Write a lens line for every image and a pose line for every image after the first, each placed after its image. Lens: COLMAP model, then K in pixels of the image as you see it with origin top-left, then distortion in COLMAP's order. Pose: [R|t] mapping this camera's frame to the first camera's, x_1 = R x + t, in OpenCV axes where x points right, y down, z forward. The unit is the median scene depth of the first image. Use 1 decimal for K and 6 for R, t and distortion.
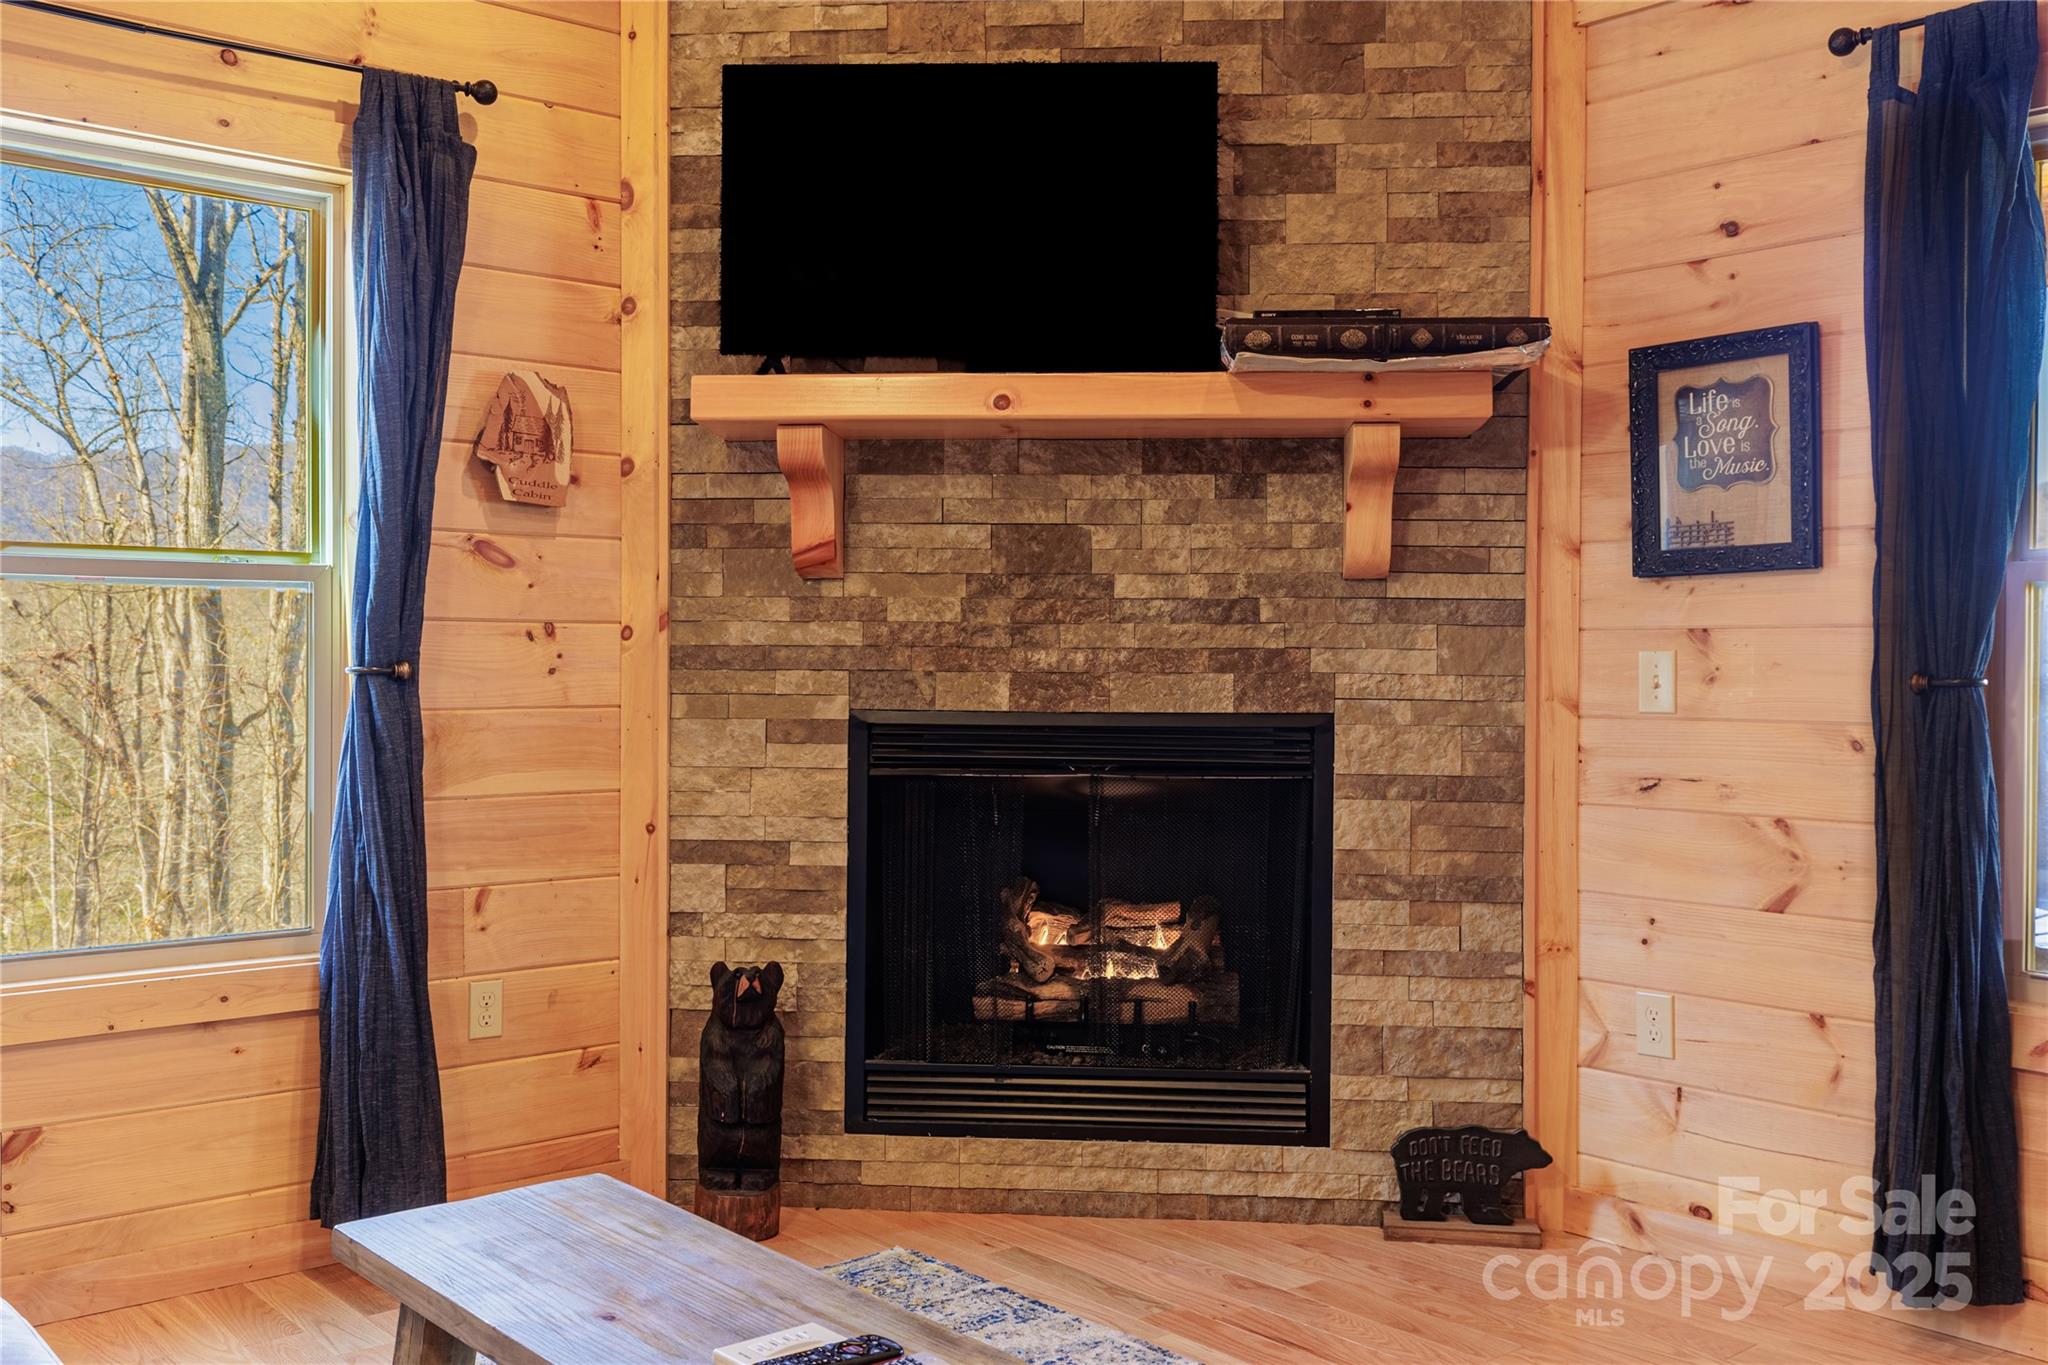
lens RADIAL K [[1856.3, 0, 1027.2], [0, 1856.3, 667.3], [0, 0, 1]] dist [0.005679, 0.005516]
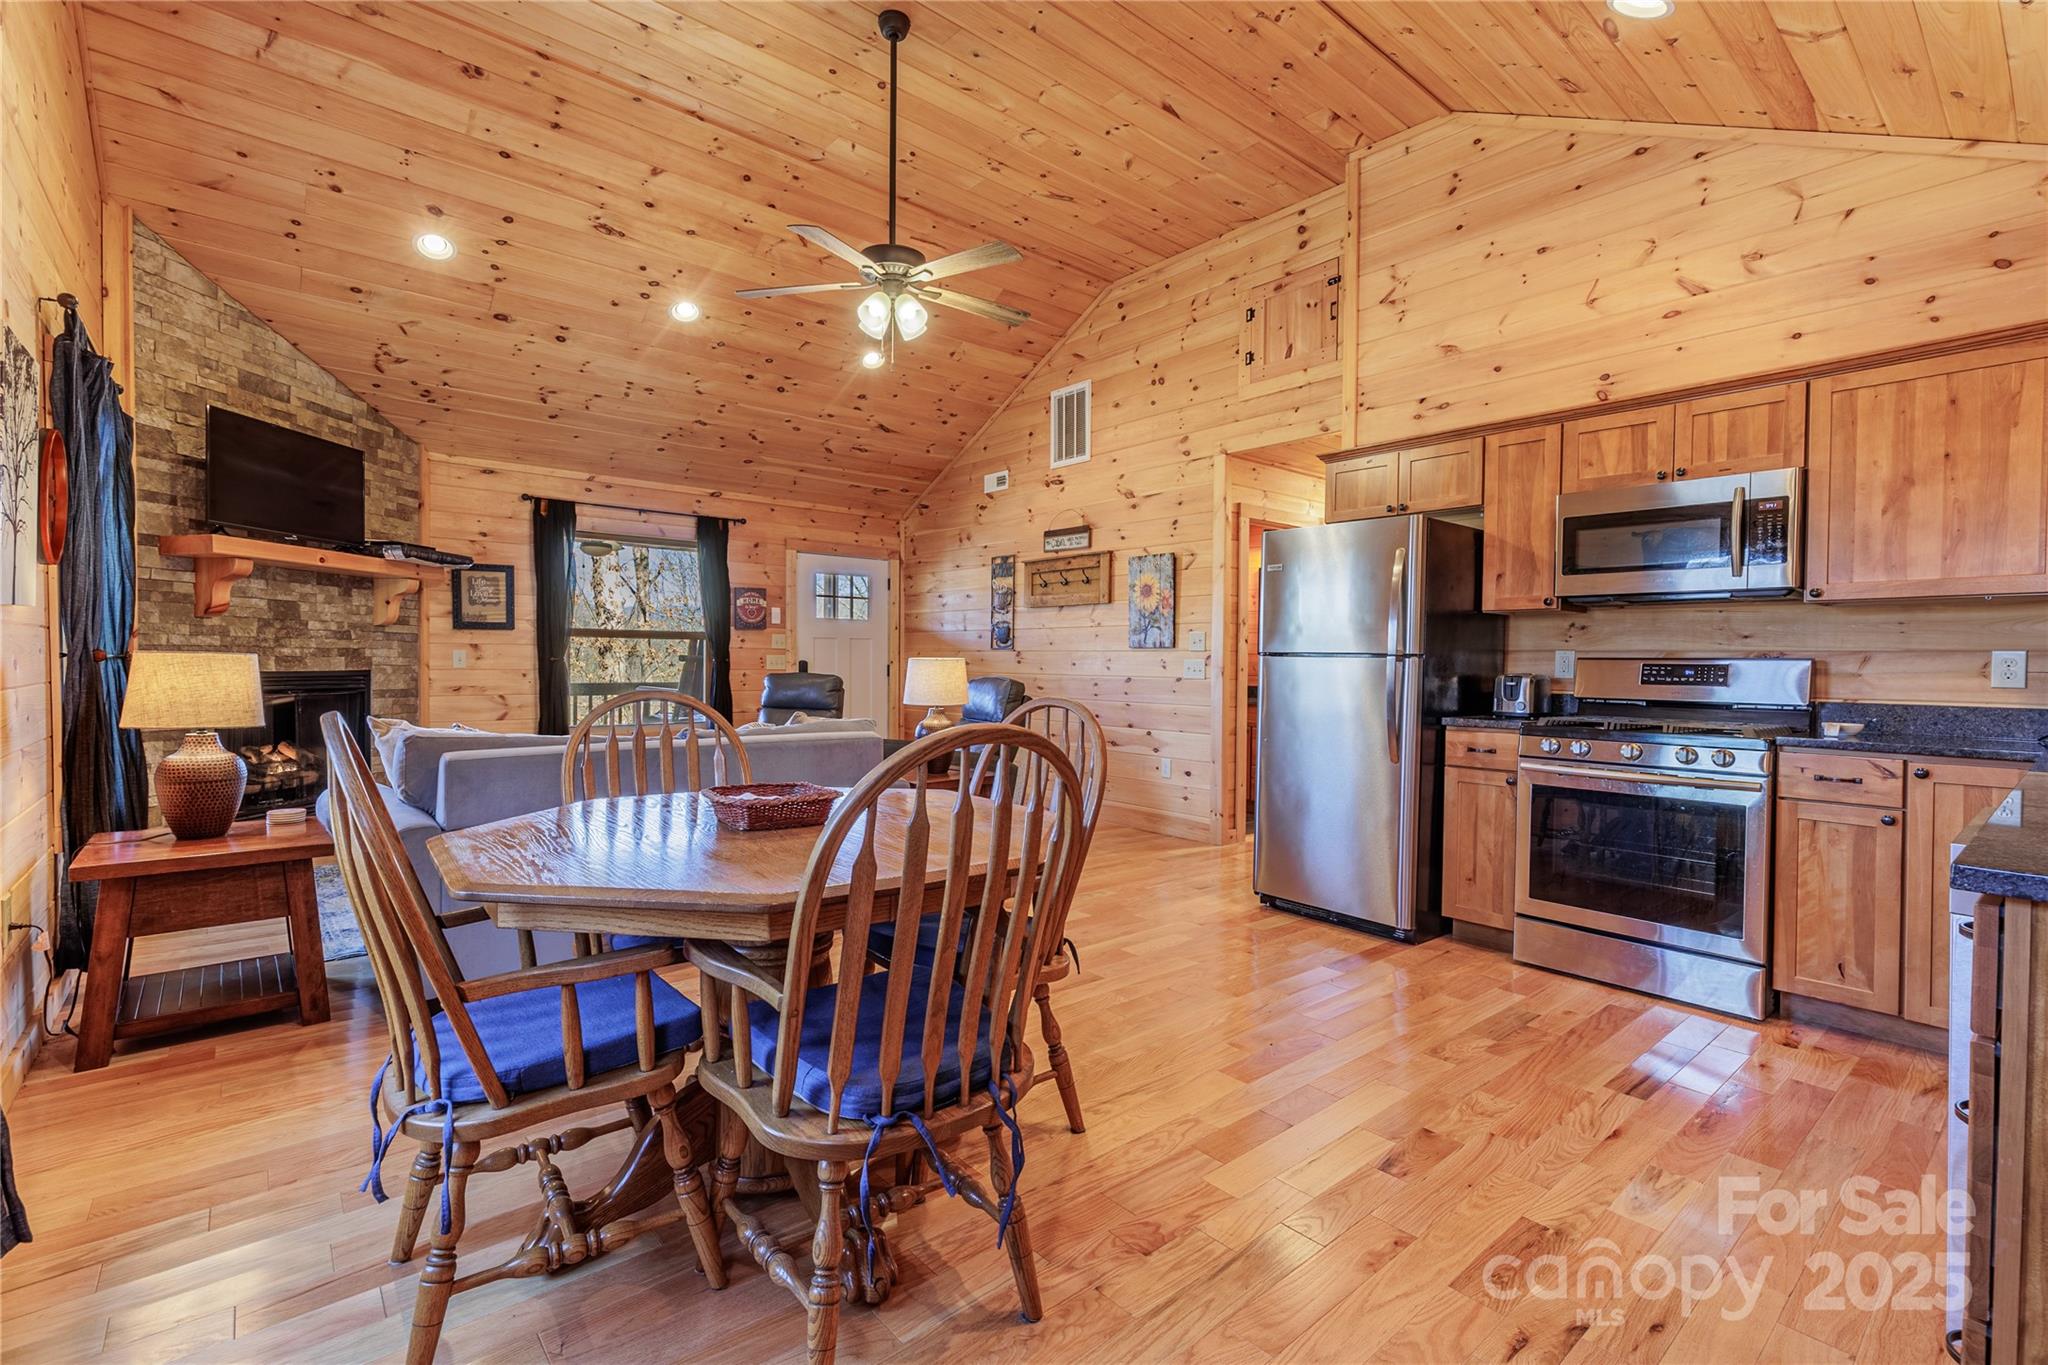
lens RADIAL K [[906.5, 0, 1024.0], [0, 906.5, 671.1], [0, 0, 1]] dist [0.001276, 0.000472]
pose [[0.008532, -0.016967, 0.999820, -1.300218], [-0.006736, 0.999832, 0.017025, -0.005654], [-0.999941, -0.006880, 0.008416, -0.069076]]
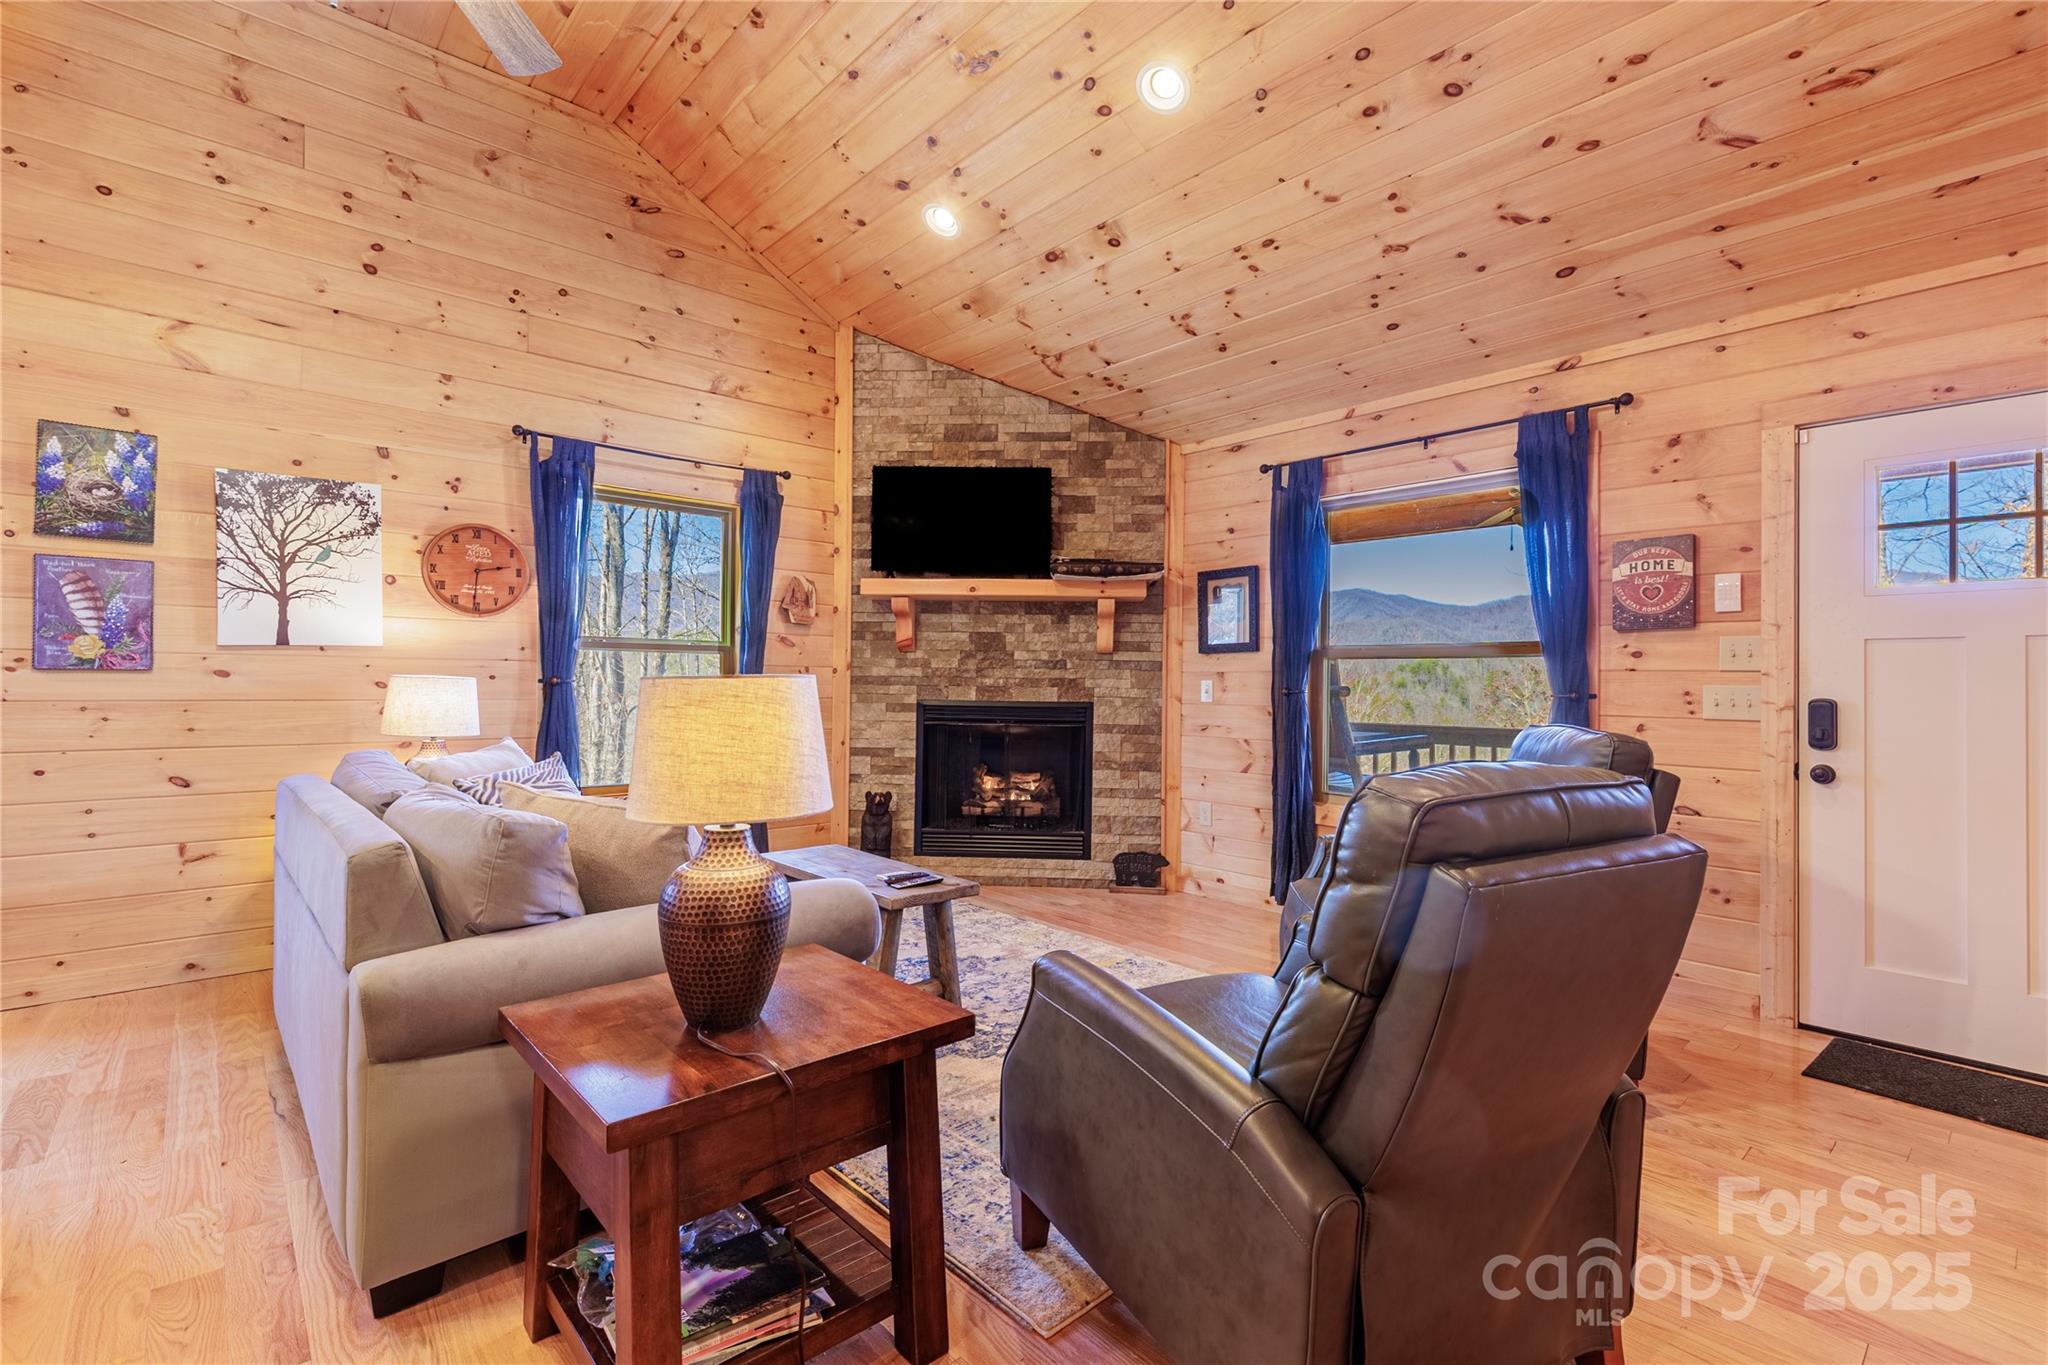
lens RADIAL K [[906.5, 0, 1024.0], [0, 906.5, 671.1], [0, 0, 1]] dist [0.001276, 0.000472]
pose [[0.999755, 0.006835, 0.021038, 0.033973], [-0.006491, 0.999845, -0.016383, 0.001605], [-0.021147, 0.016242, 0.999644, -0.341916]]
